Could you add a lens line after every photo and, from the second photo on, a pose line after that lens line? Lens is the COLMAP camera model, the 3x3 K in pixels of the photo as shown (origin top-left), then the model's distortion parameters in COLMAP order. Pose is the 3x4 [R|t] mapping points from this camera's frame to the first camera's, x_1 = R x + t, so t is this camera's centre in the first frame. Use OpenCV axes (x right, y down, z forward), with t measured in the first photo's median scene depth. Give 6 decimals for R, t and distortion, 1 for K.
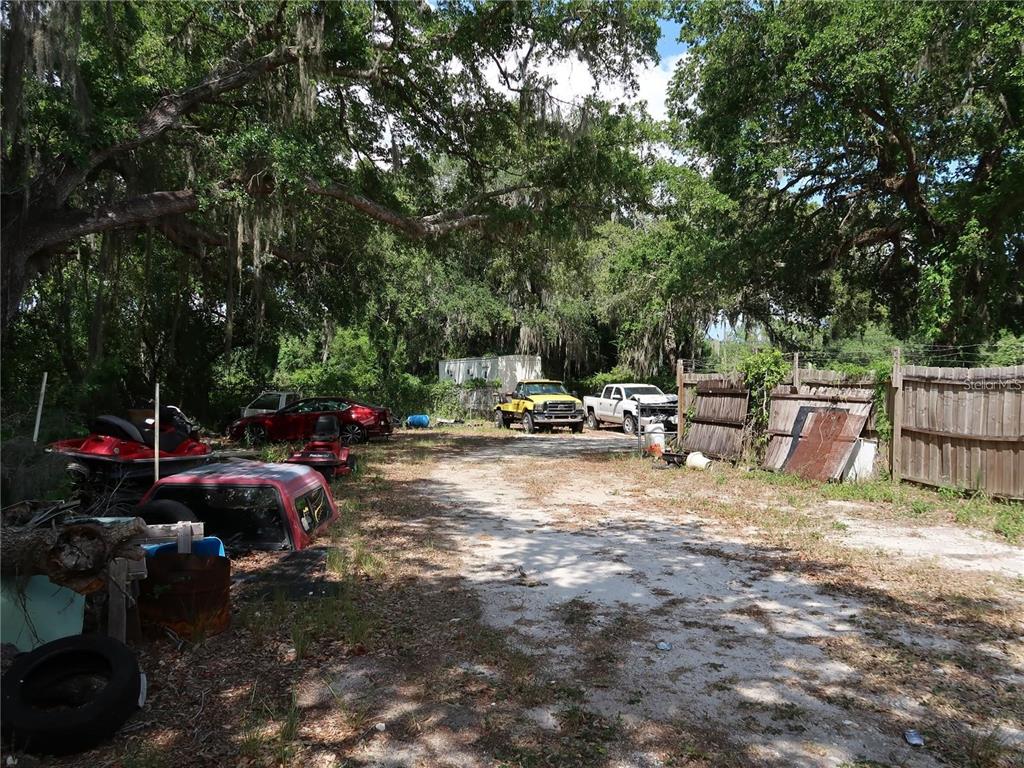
lens RADIAL K [[782.3, 0, 506.1], [0, 782.3, 383.9], [0, 0, 1]] dist [-0.036989, 0.013707]
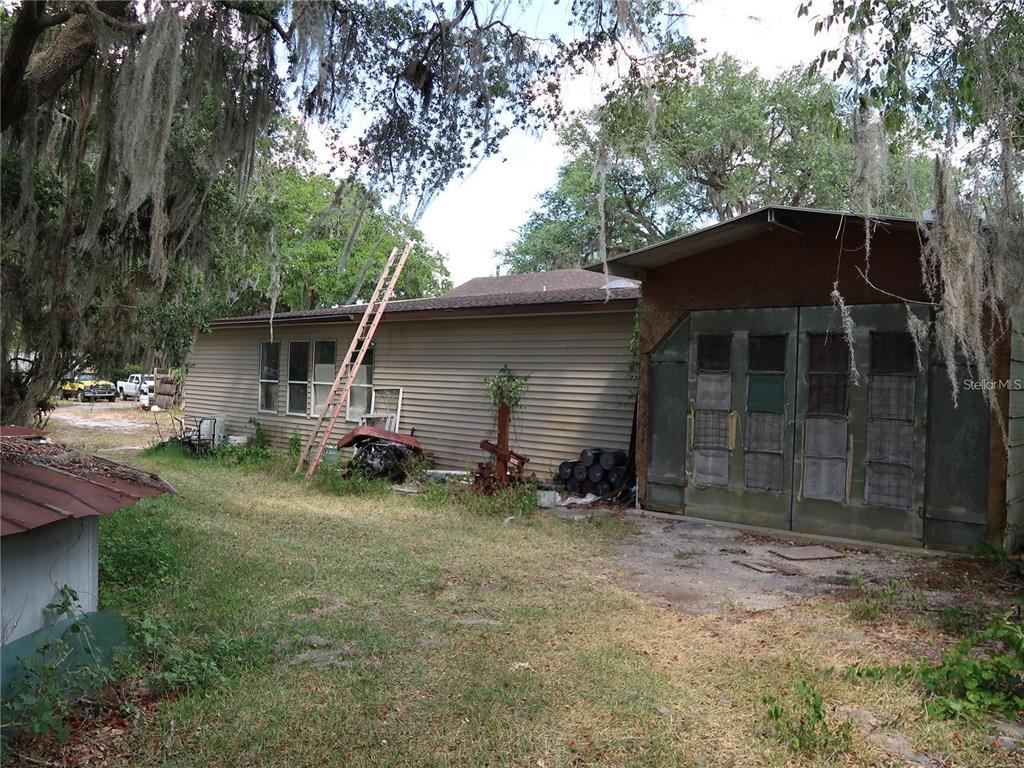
lens RADIAL K [[782.3, 0, 506.1], [0, 782.3, 383.9], [0, 0, 1]] dist [-0.036989, 0.013707]
pose [[0.858131, 0.001449, 0.513428, -0.073536], [-0.016014, 0.999585, 0.023945, -0.057617], [-0.513181, -0.028770, 0.857798, -1.595085]]
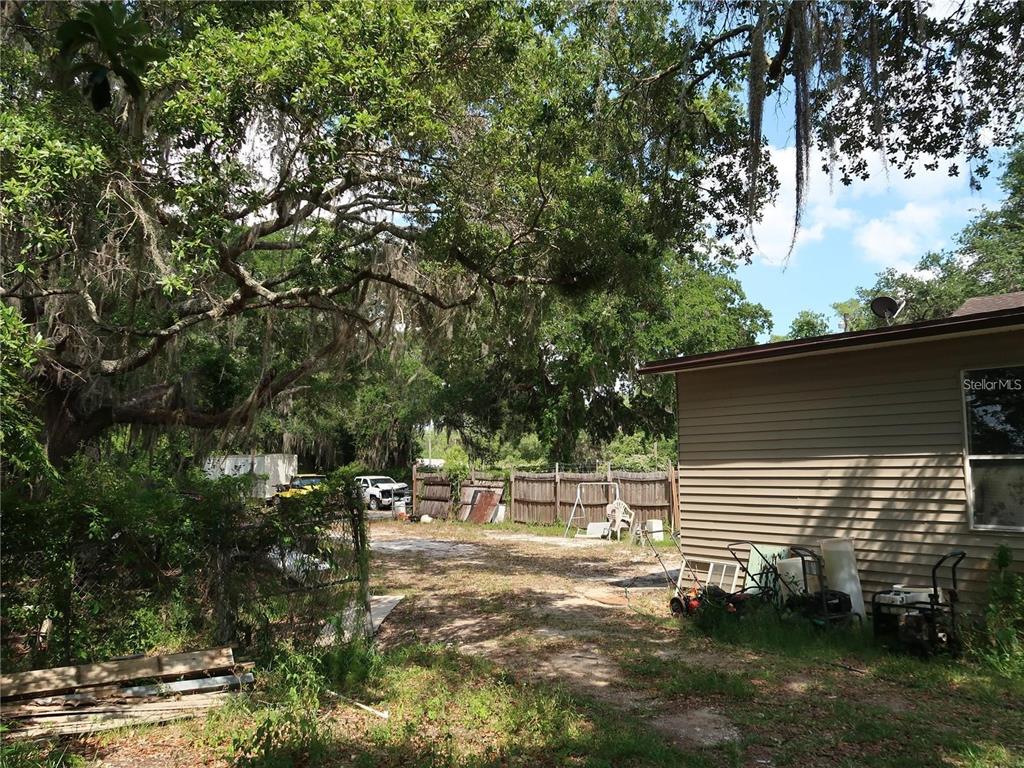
lens RADIAL K [[782.3, 0, 506.1], [0, 782.3, 383.9], [0, 0, 1]] dist [-0.036989, 0.013707]
pose [[0.930612, 0.023123, 0.365275, -0.252252], [0.015718, 0.994557, -0.103004, -0.029698], [-0.365669, 0.101598, 0.925183, -0.795851]]
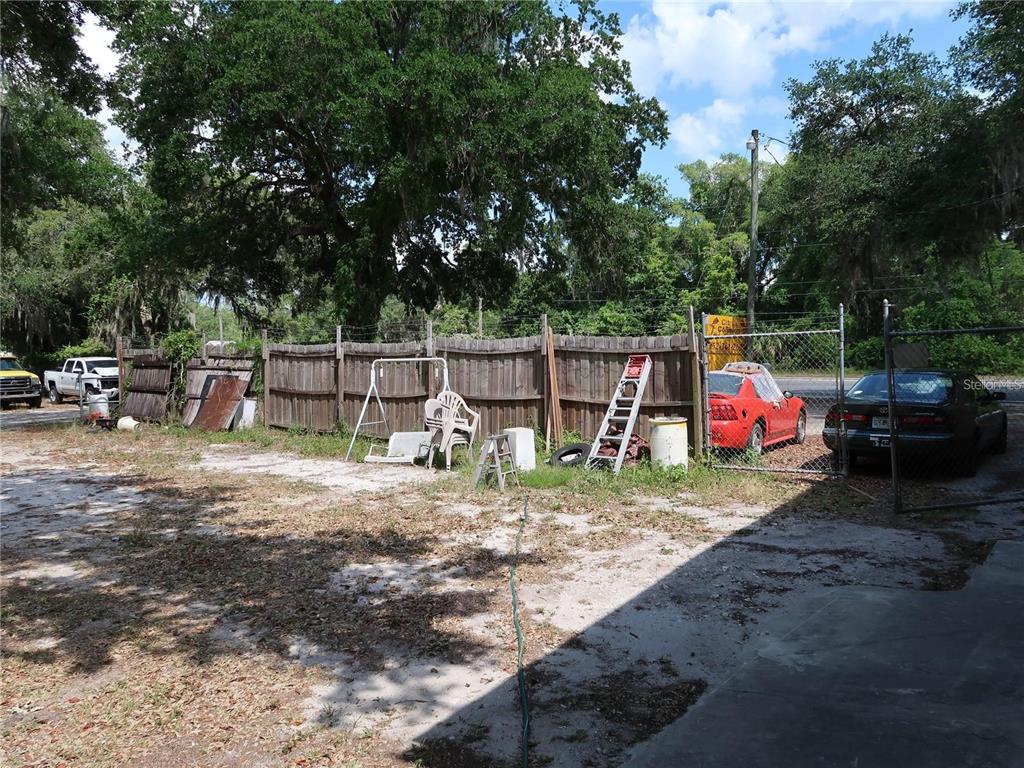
lens RADIAL K [[782.3, 0, 506.1], [0, 782.3, 383.9], [0, 0, 1]] dist [-0.036989, 0.013707]
pose [[0.822656, -0.042871, 0.566921, 0.044995], [0.018877, 0.998663, 0.048128, -0.006646], [-0.568226, -0.028891, 0.822365, -0.252976]]
